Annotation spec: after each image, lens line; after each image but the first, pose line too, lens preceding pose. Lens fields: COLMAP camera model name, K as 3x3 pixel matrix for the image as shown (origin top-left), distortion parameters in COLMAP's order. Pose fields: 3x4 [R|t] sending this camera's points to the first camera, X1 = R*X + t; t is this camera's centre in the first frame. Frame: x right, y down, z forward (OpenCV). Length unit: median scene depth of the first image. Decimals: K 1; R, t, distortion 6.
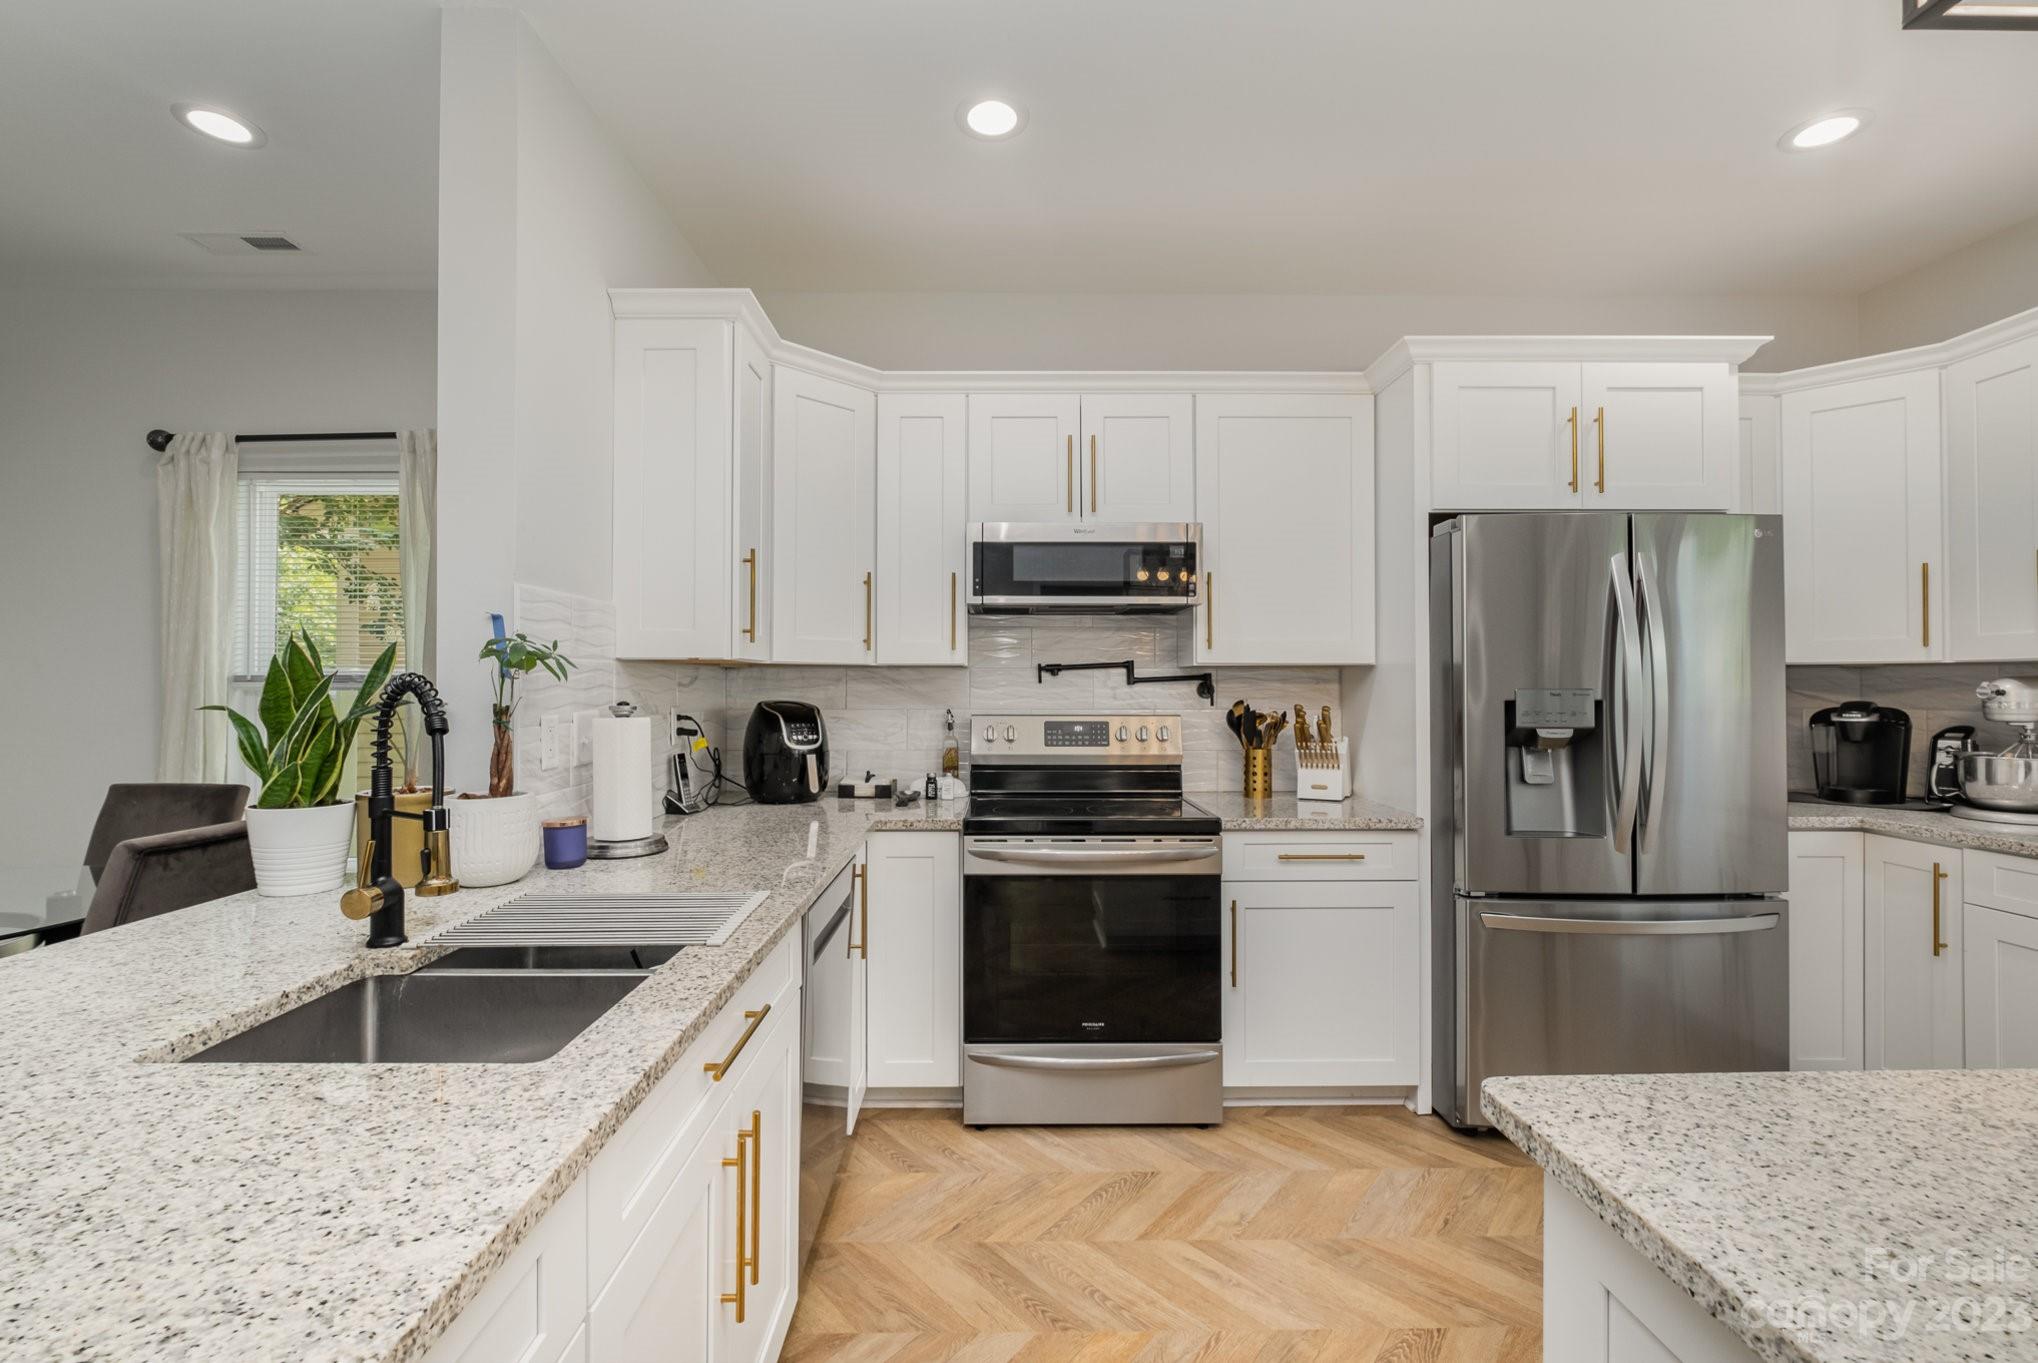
lens RADIAL K [[903.8, 0, 1019.0], [0, 903.8, 681.5], [0, 0, 1]] dist [-0.001238, -0.000083]
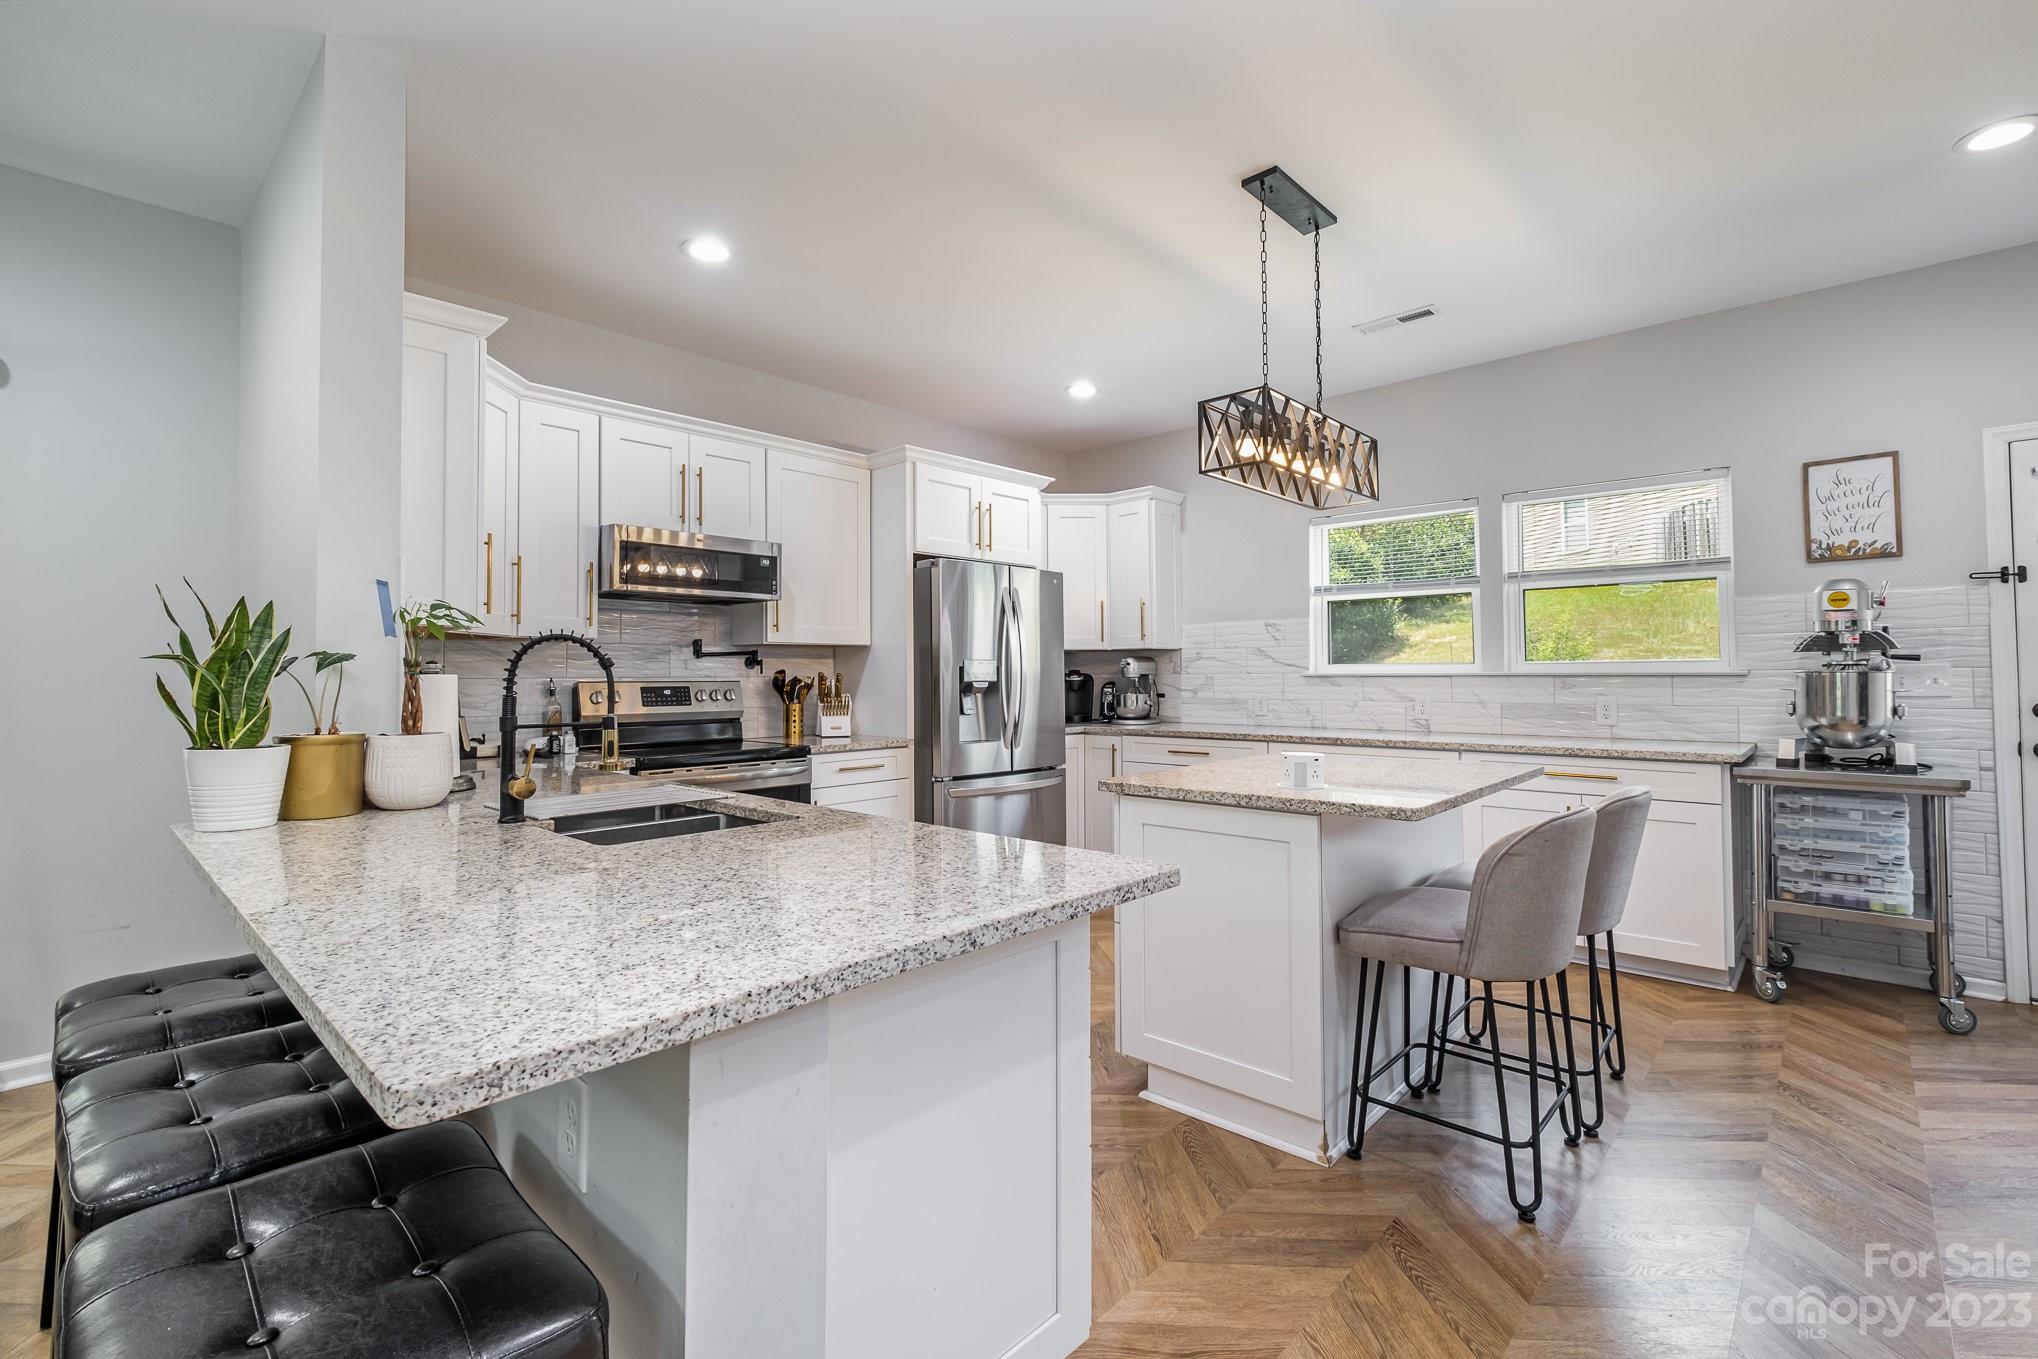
lens RADIAL K [[895.0, 0, 1023.9], [0, 895.0, 655.7], [0, 0, 1]] dist [-0.002647, 0.000030]
pose [[0.684014, 0.012310, 0.729365, -0.543794], [0.002021, 0.999822, -0.018770, 0.027793], [-0.729466, 0.014313, 0.683867, -0.232903]]
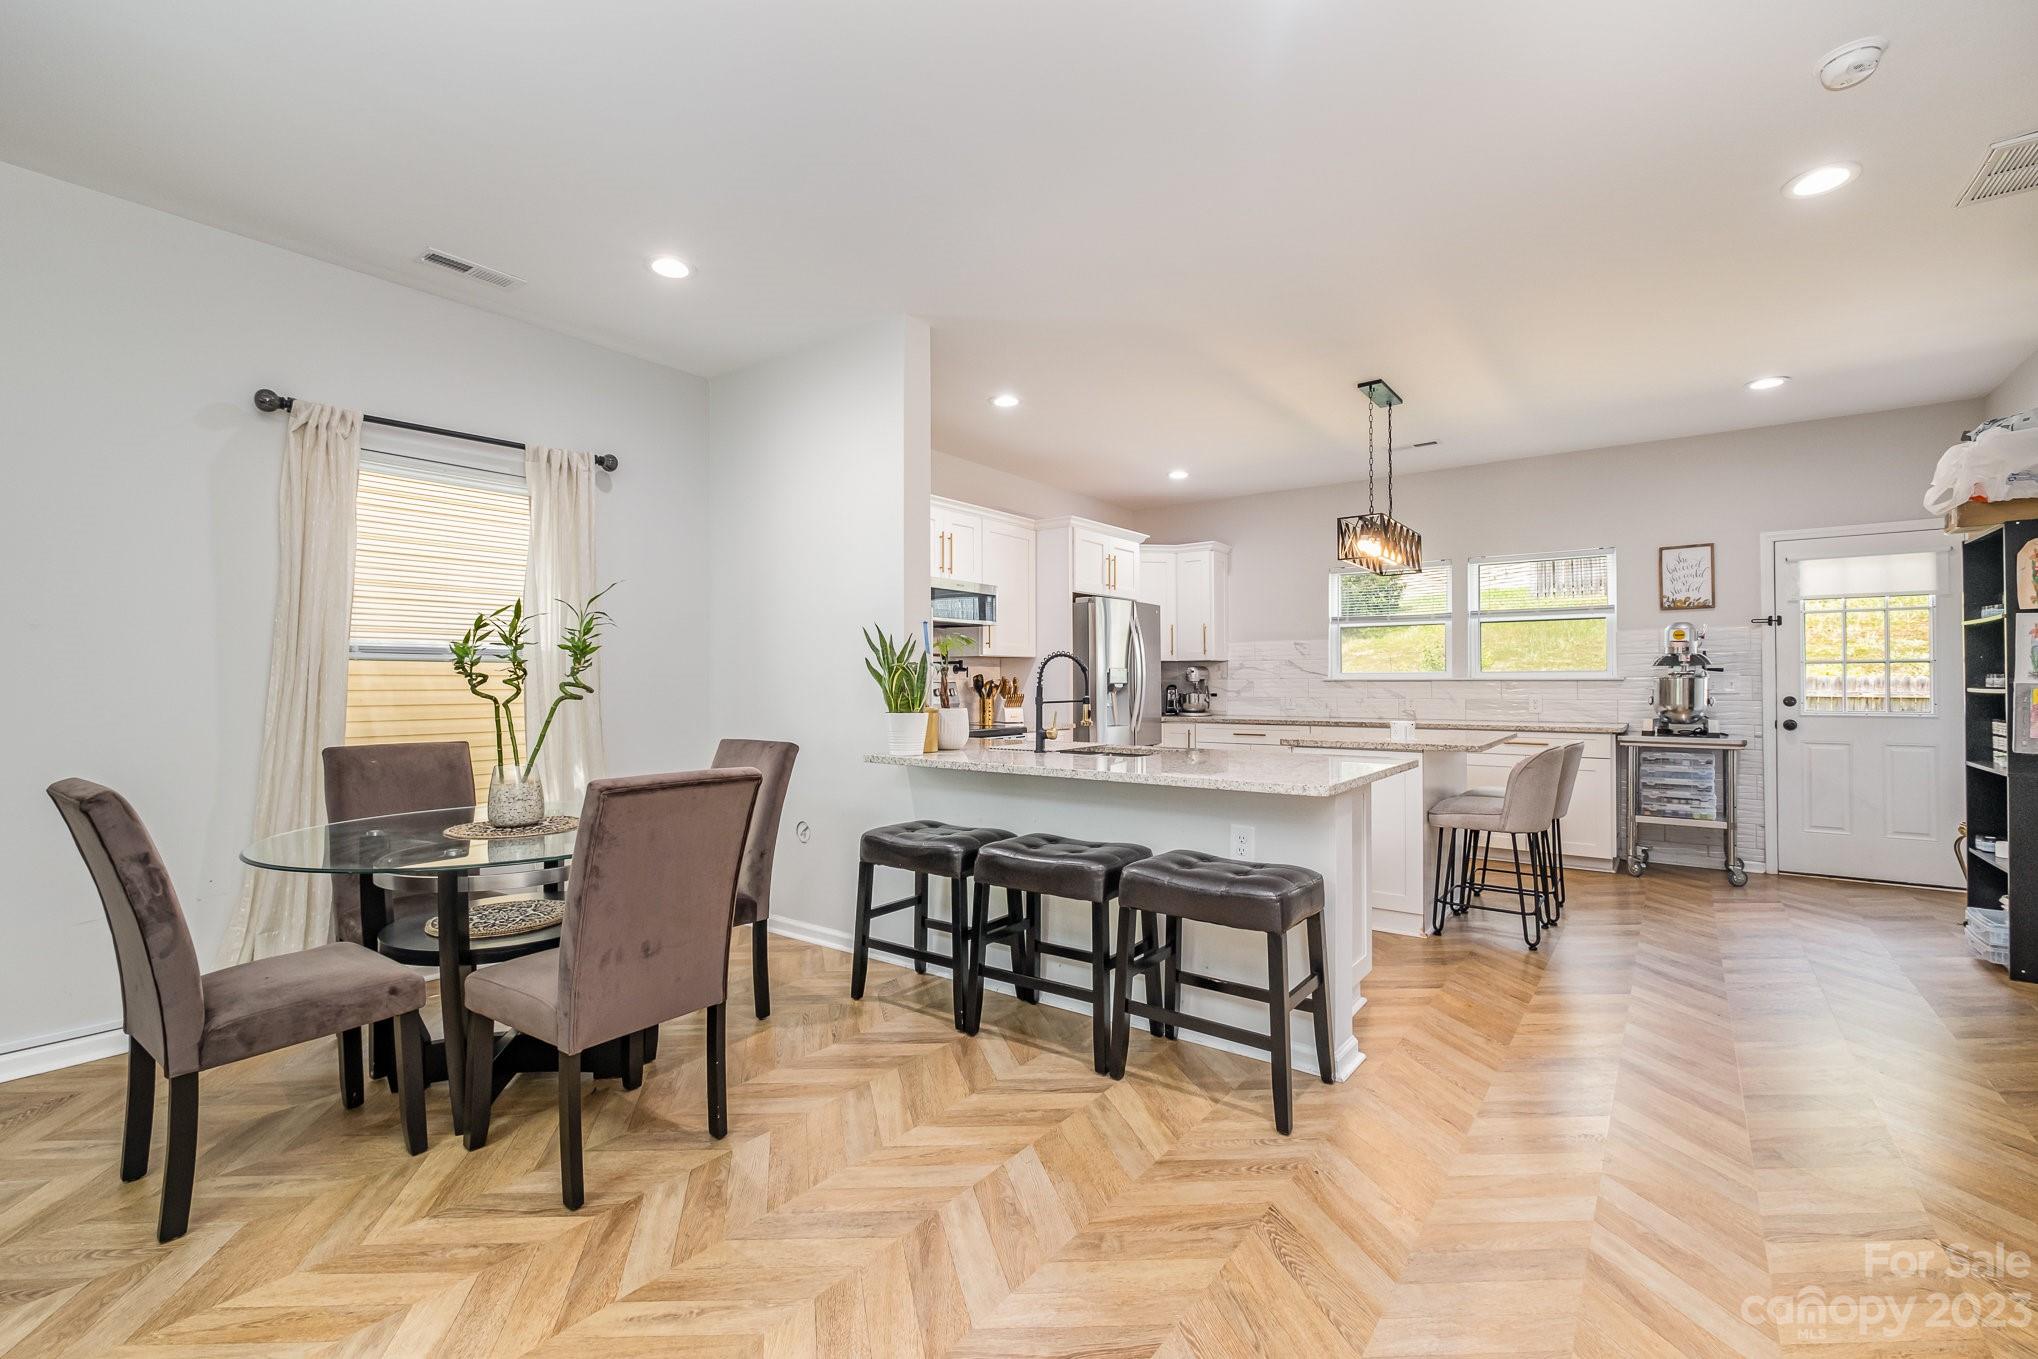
lens RADIAL K [[869.9, 0, 1019.0], [0, 869.9, 679.5], [0, 0, 1]] dist [-0.002429, -0.000312]
pose [[0.609393, 0.001371, 0.792867, -1.279064], [-0.001658, 0.999999, -0.000455, 0.035062], [-0.792867, -0.001037, 0.609394, -0.226311]]
